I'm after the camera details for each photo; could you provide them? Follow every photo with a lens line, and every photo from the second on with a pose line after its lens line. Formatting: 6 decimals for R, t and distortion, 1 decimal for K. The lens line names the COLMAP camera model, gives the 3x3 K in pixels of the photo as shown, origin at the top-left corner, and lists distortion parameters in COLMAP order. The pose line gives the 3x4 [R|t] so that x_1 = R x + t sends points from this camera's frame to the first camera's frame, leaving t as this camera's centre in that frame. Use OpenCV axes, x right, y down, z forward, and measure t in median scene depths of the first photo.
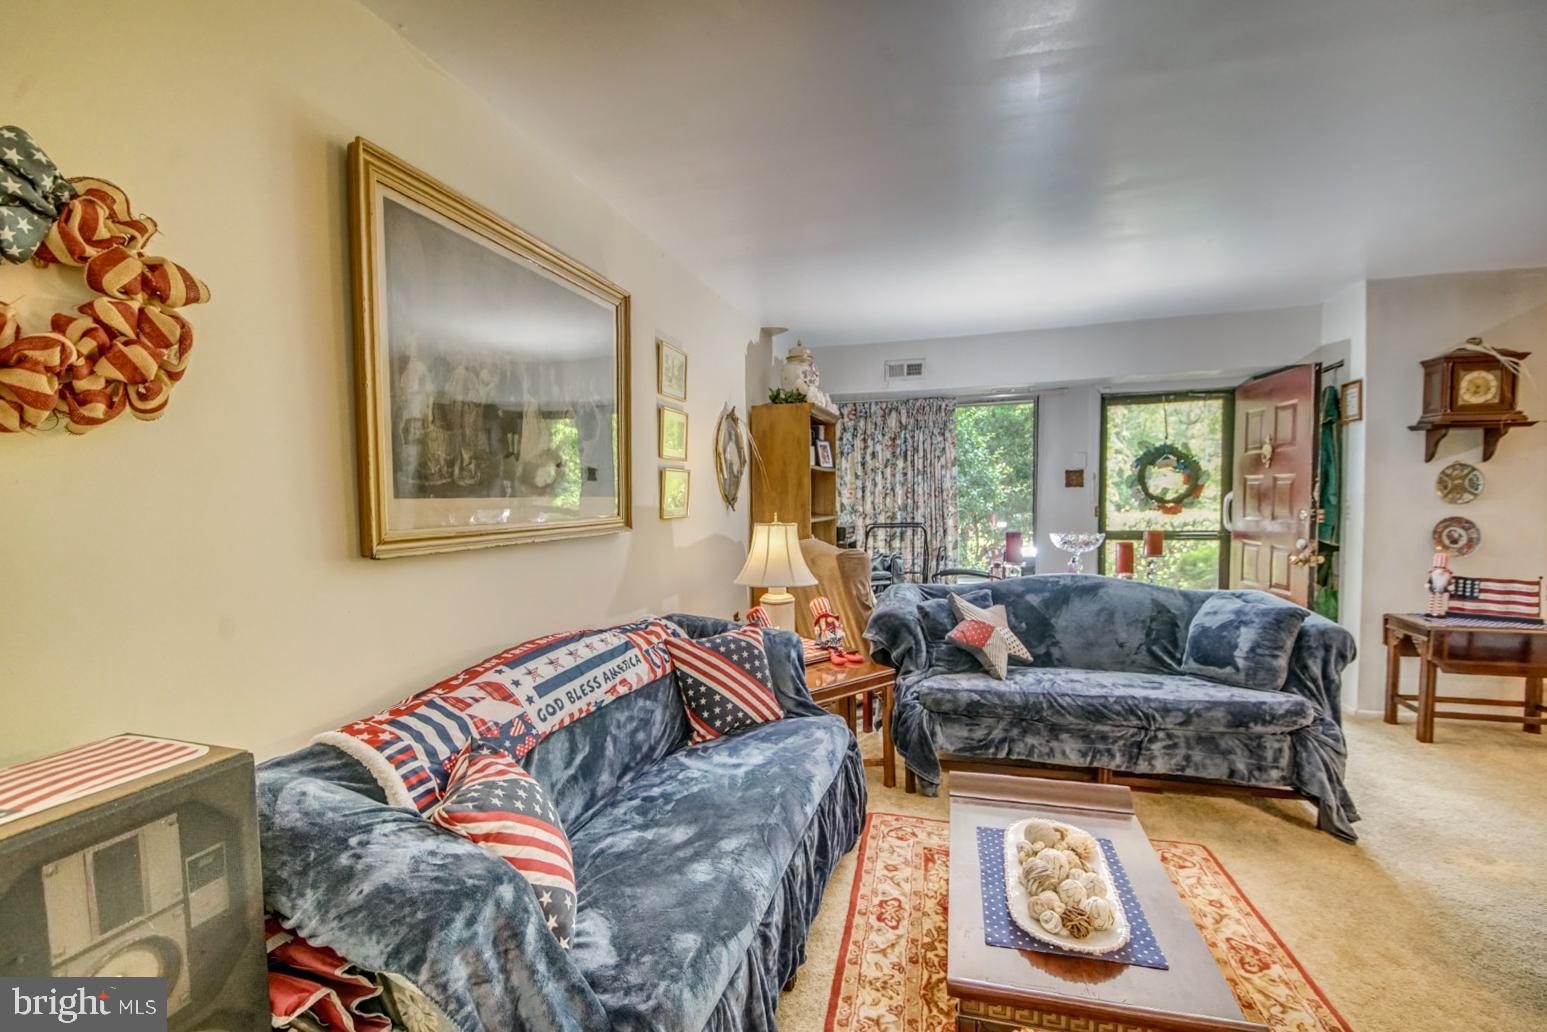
lens RADIAL K [[716.7, 0, 773.5], [0, 716.7, 516.0], [0, 0, 1]] dist [-0.000472, -0.000214]
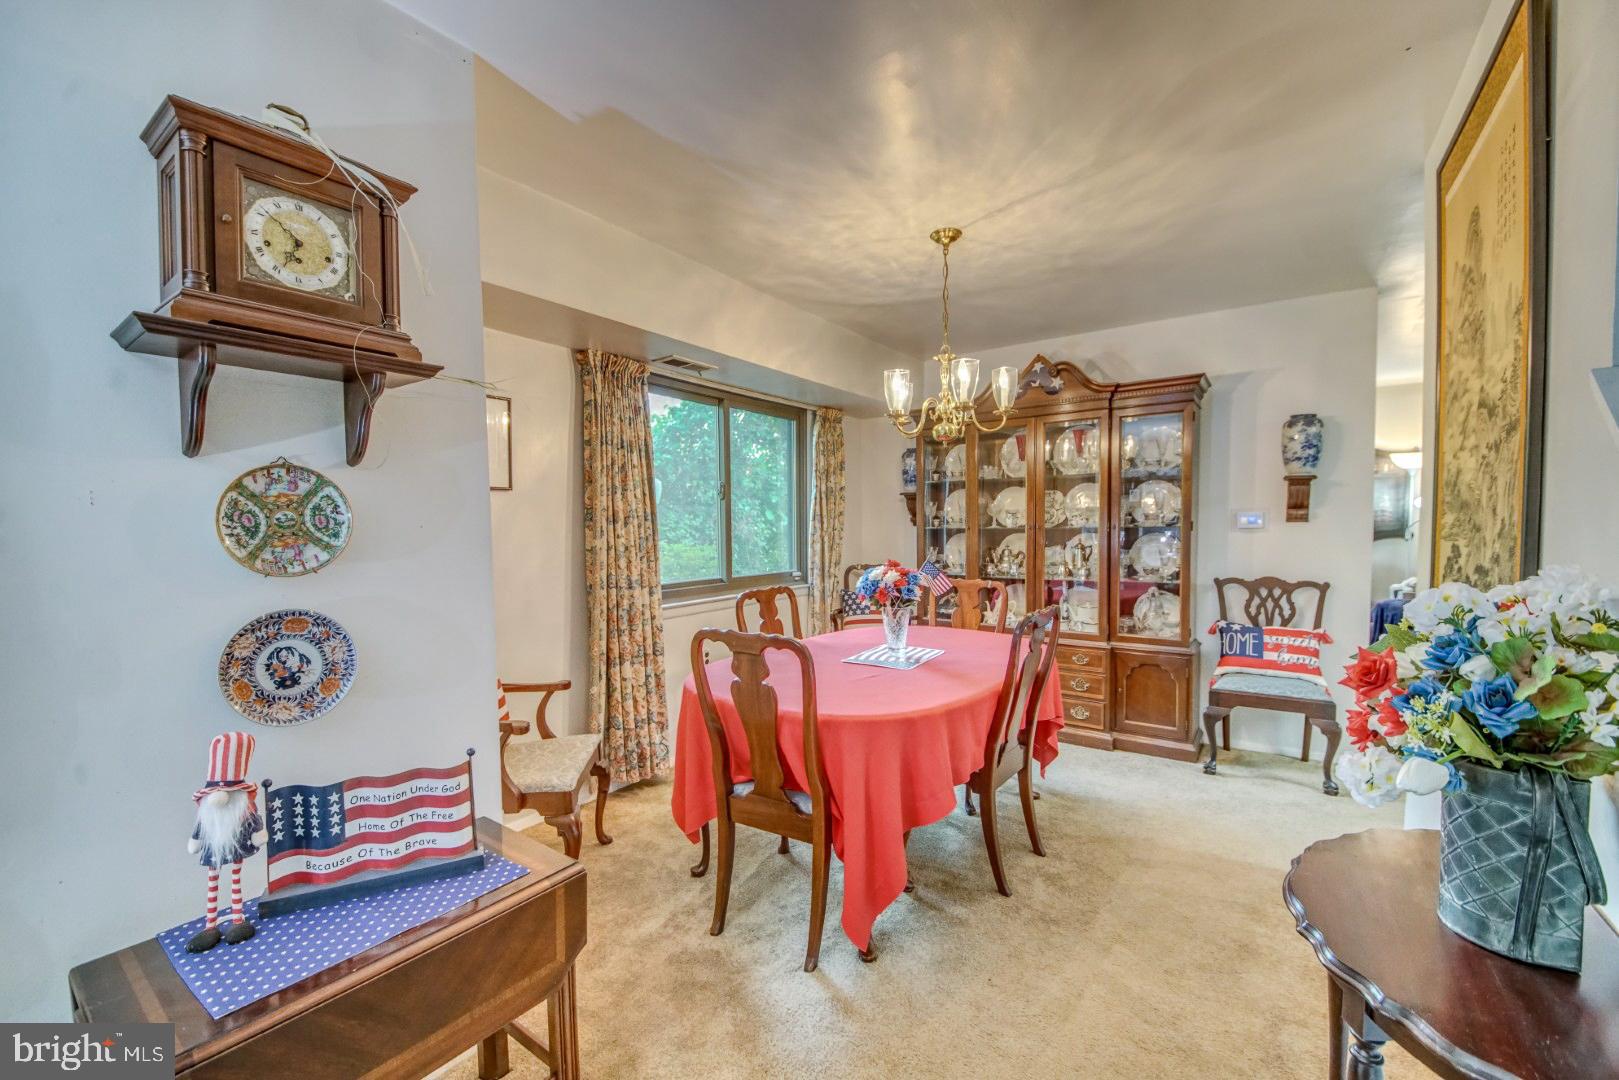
lens RADIAL K [[649.4, 0, 809.5], [0, 649.4, 540.0], [0, 0, 1]] dist [0.000444, 0.000021]
pose [[0.346931, -0.023836, 0.937588, 0.745304], [0.064927, 0.997889, 0.001345, -0.018365], [-0.935641, 0.060408, 0.347746, 0.643187]]
